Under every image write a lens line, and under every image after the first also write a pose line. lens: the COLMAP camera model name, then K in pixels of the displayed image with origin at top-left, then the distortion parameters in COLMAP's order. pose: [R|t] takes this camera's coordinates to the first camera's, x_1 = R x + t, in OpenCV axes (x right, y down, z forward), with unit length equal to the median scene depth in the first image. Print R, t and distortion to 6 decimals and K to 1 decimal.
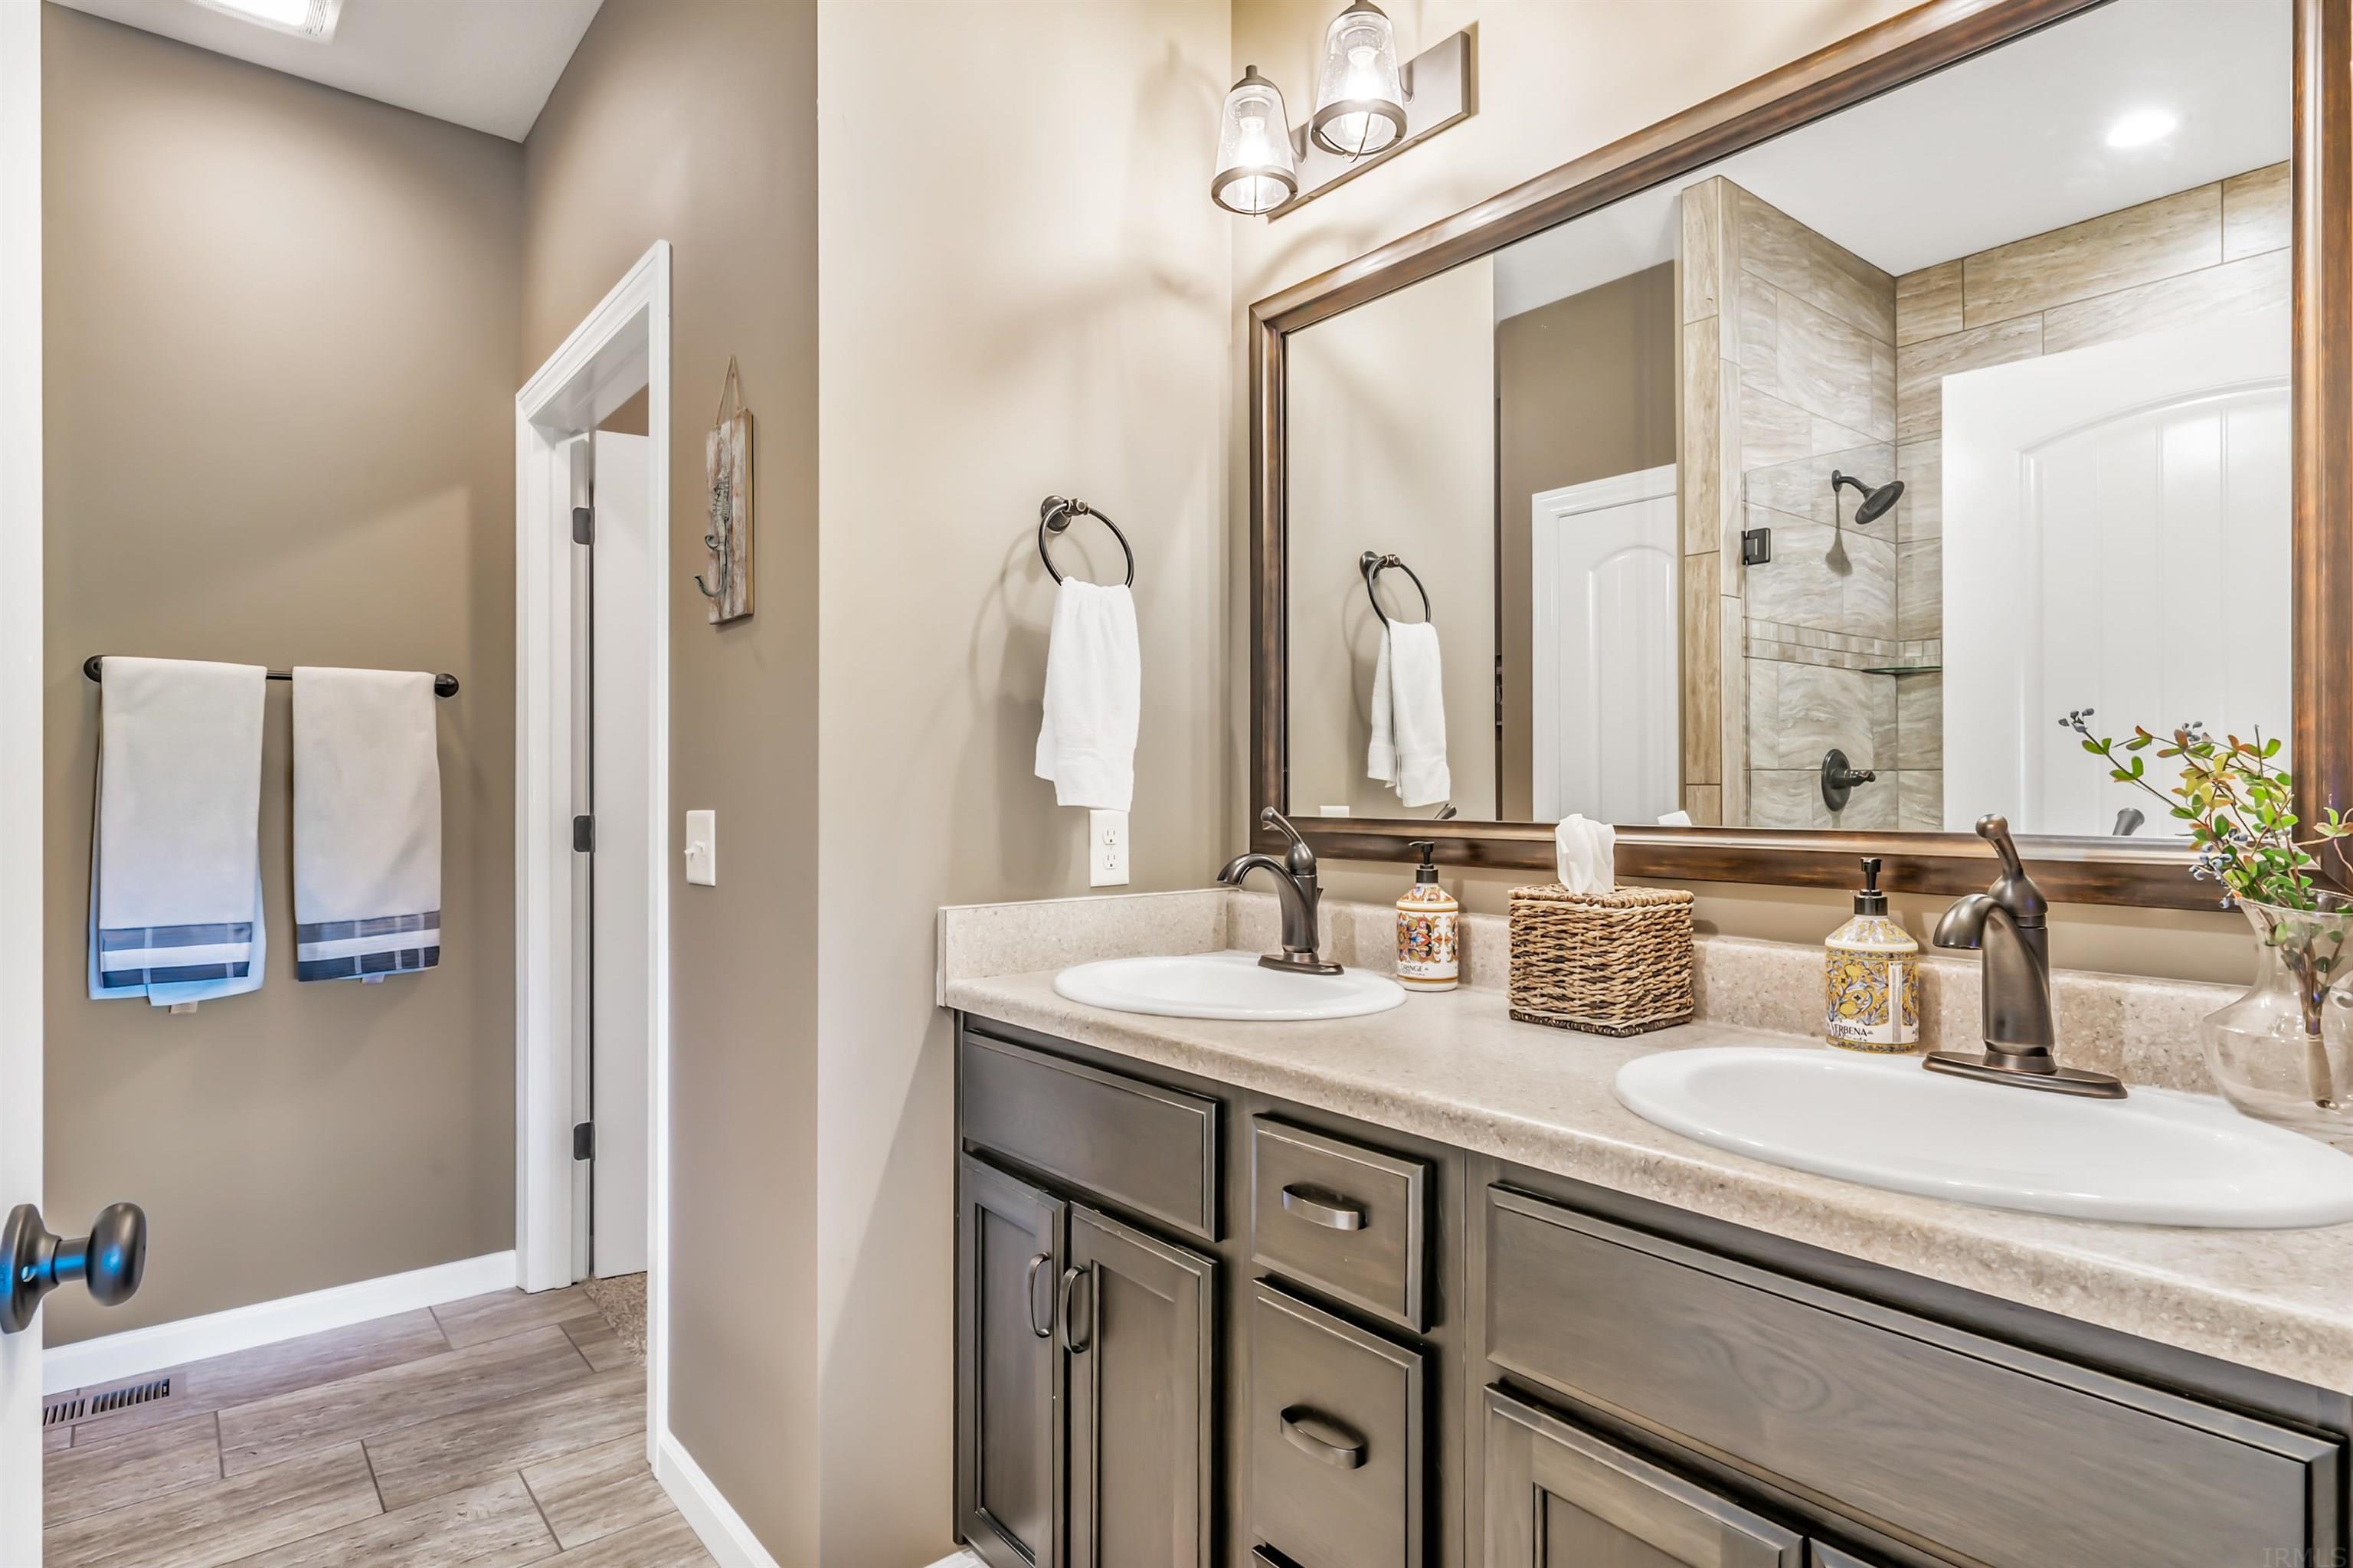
lens RADIAL K [[1262.2, 0, 1167.2], [0, 1262.2, 769.4], [0, 0, 1]] dist [0.011350, -0.001592]
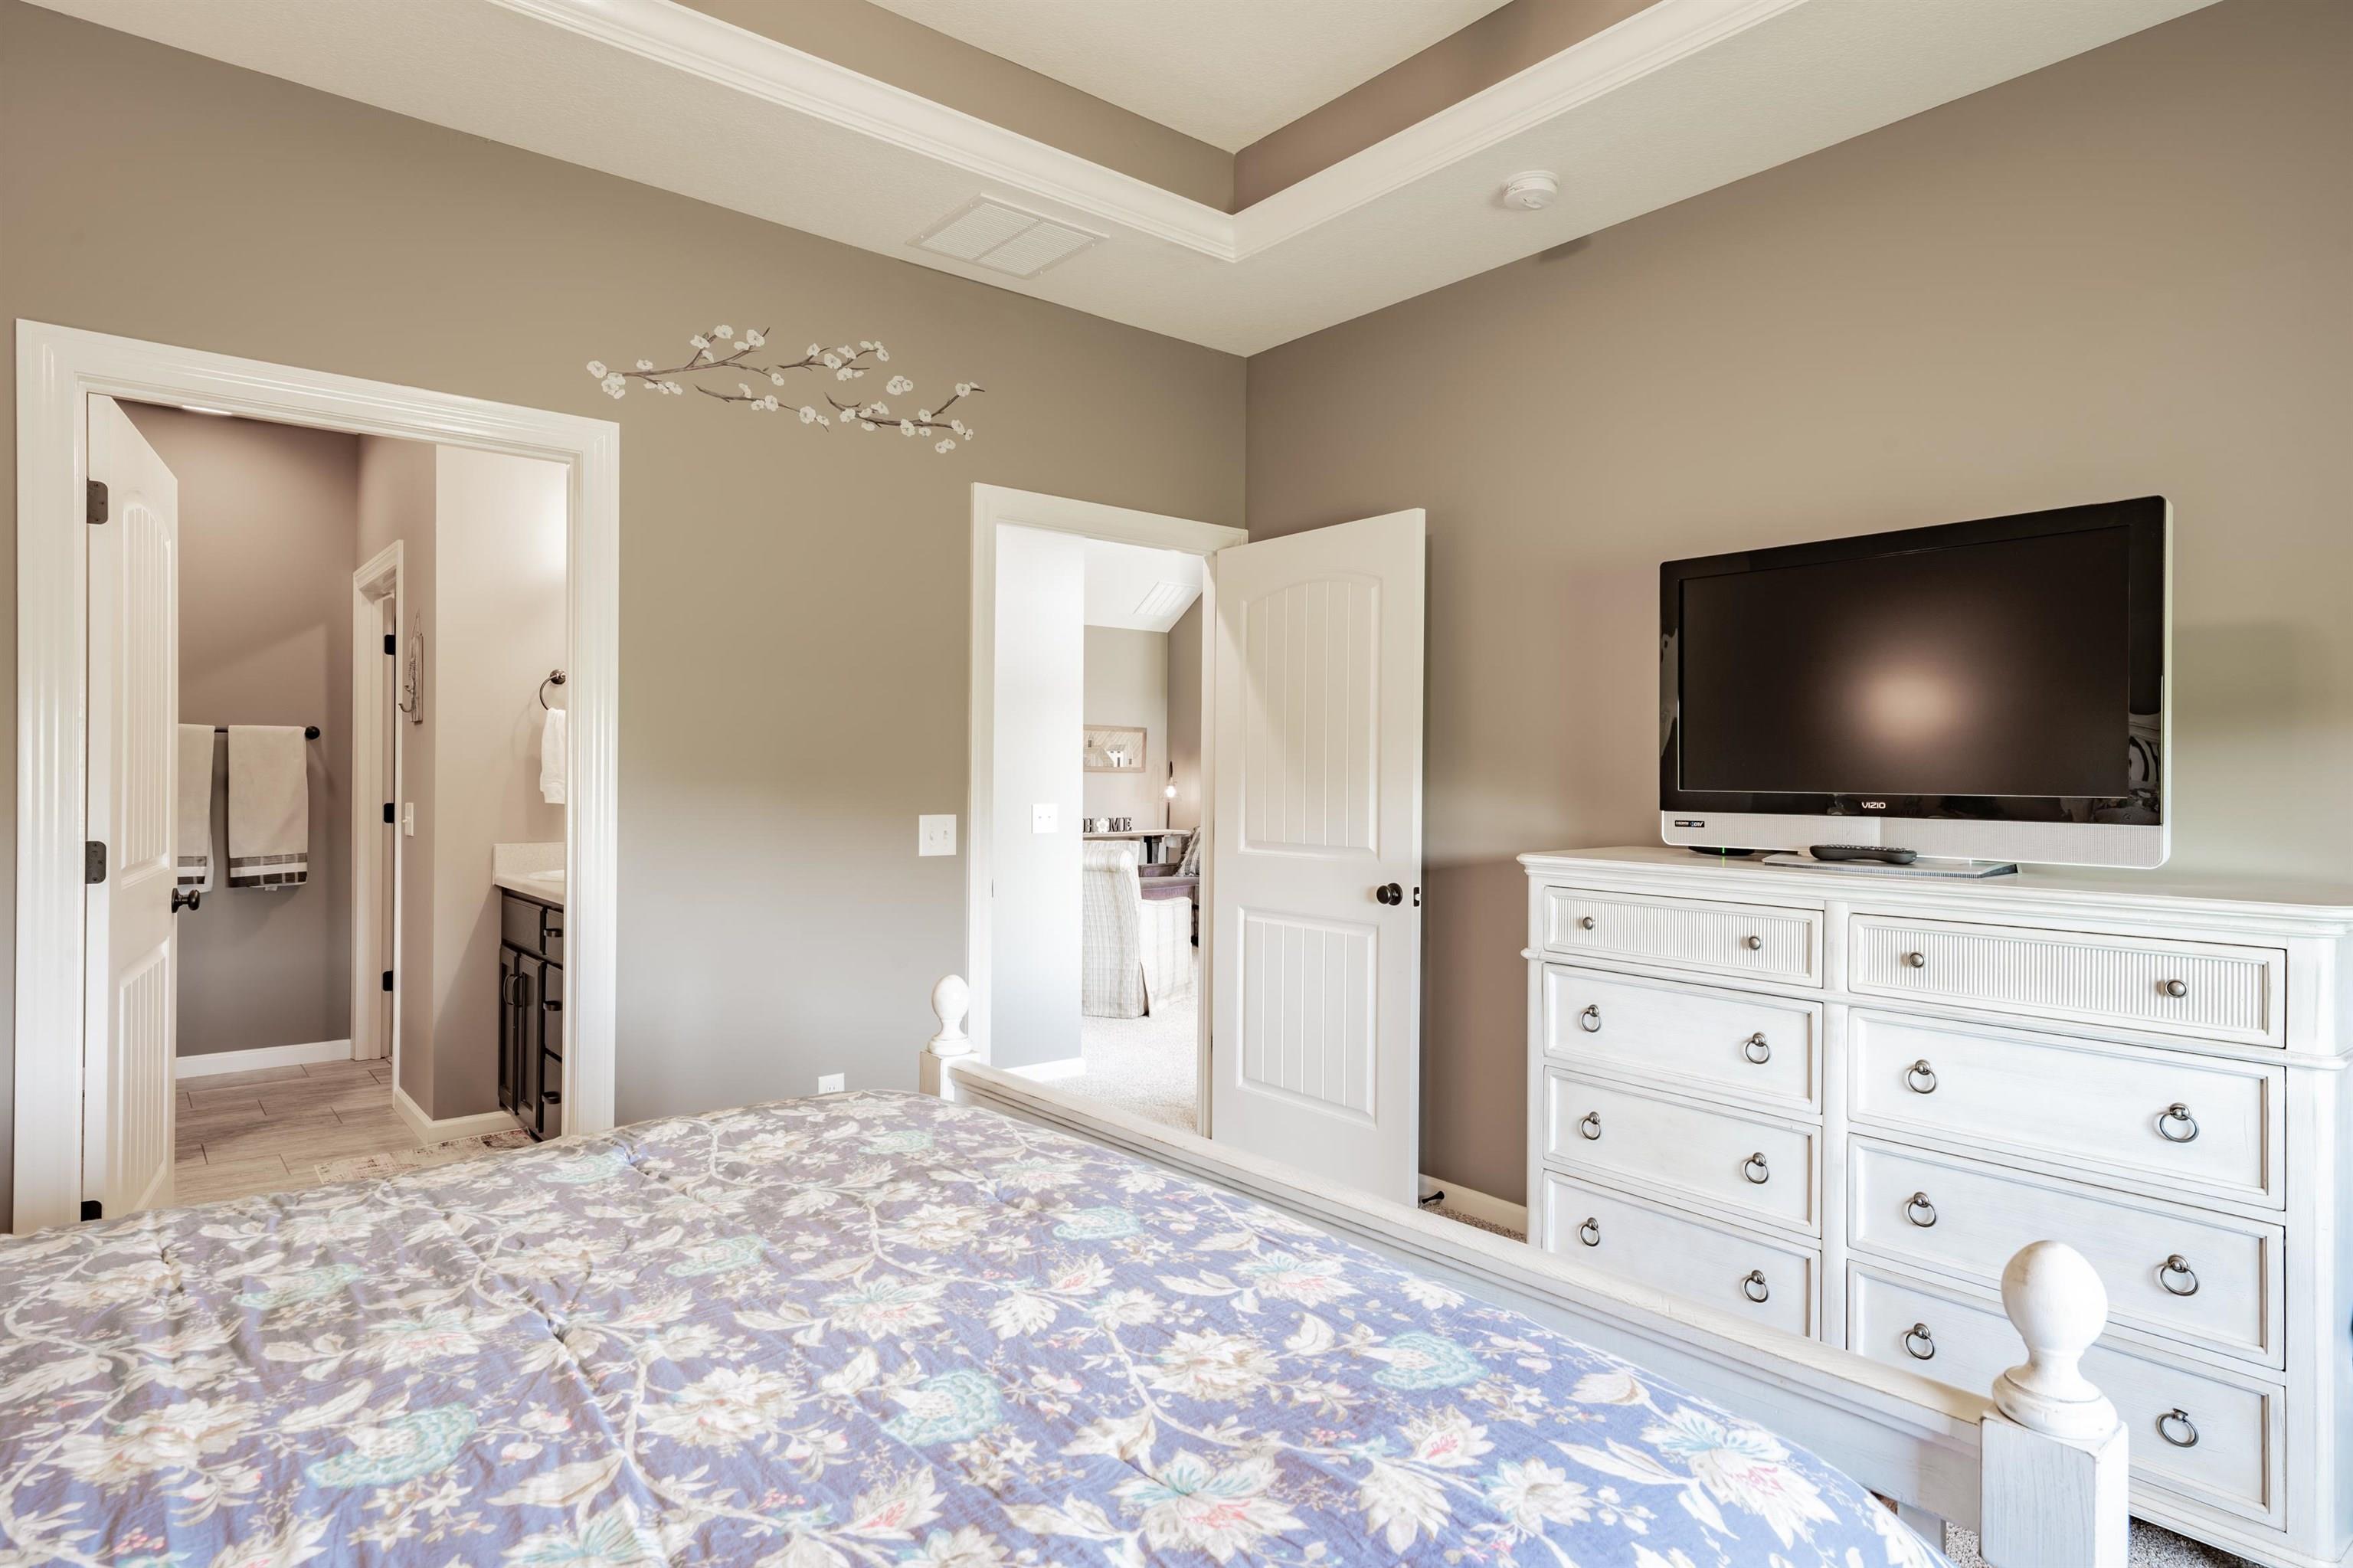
lens RADIAL K [[1310.4, 0, 1202.8], [0, 1310.4, 784.9], [0, 0, 1]] dist [-0.005596, -0.000181]
pose [[0.999468, 0.016931, 0.027867, 0.719091], [-0.017296, 0.999767, 0.012883, -0.038791], [-0.027642, -0.013358, 0.999529, -1.002058]]
